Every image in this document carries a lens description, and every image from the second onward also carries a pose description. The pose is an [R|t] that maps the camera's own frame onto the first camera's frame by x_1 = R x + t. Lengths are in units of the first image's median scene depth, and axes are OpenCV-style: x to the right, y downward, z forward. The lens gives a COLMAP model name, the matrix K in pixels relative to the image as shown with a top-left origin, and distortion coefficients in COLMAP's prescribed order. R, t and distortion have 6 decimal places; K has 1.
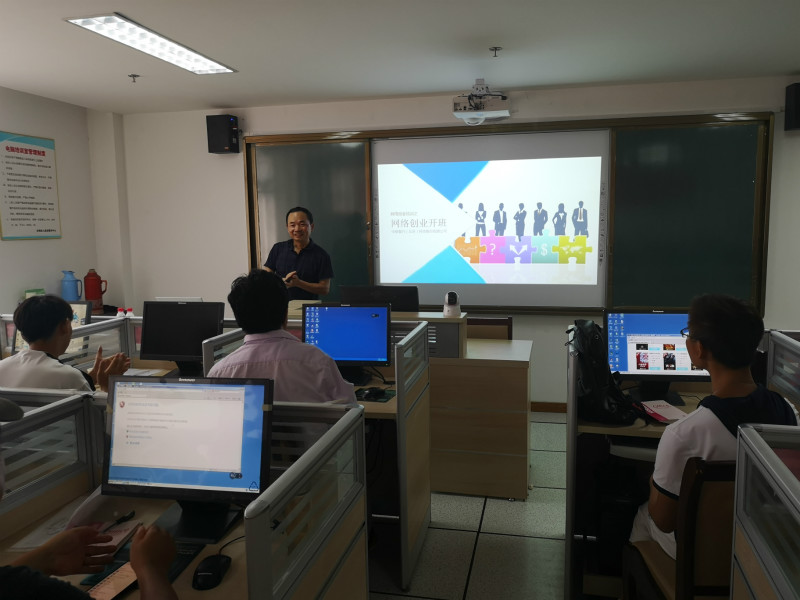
lens RADIAL K [[627.9, 0, 400.0], [0, 627.9, 300.0], [0, 0, 1]] dist [0.004016, -0.001552]
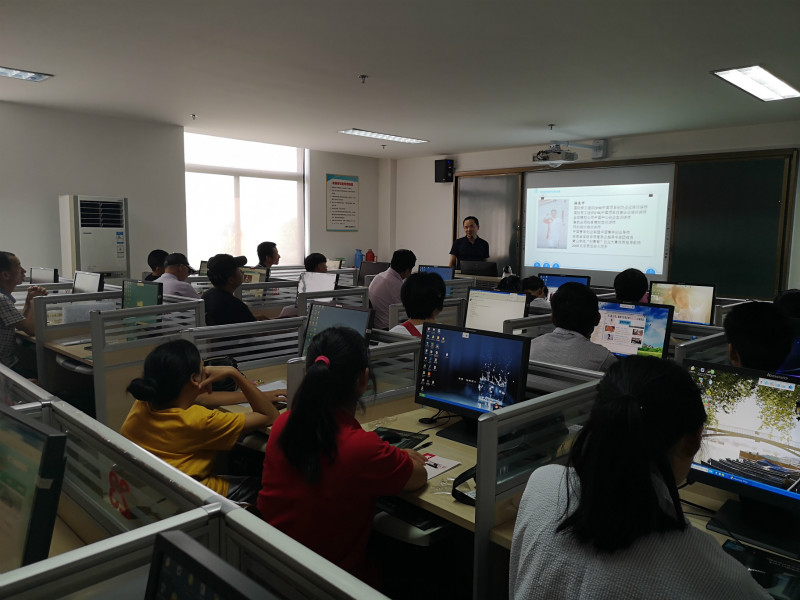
lens RADIAL K [[627.9, 0, 400.0], [0, 627.9, 300.0], [0, 0, 1]] dist [0.004016, -0.001552]
pose [[0.850669, 0.084227, -0.518911, 0.542754], [-0.090110, 0.995835, 0.013919, 0.064548], [0.517922, 0.034918, 0.854715, -0.489598]]
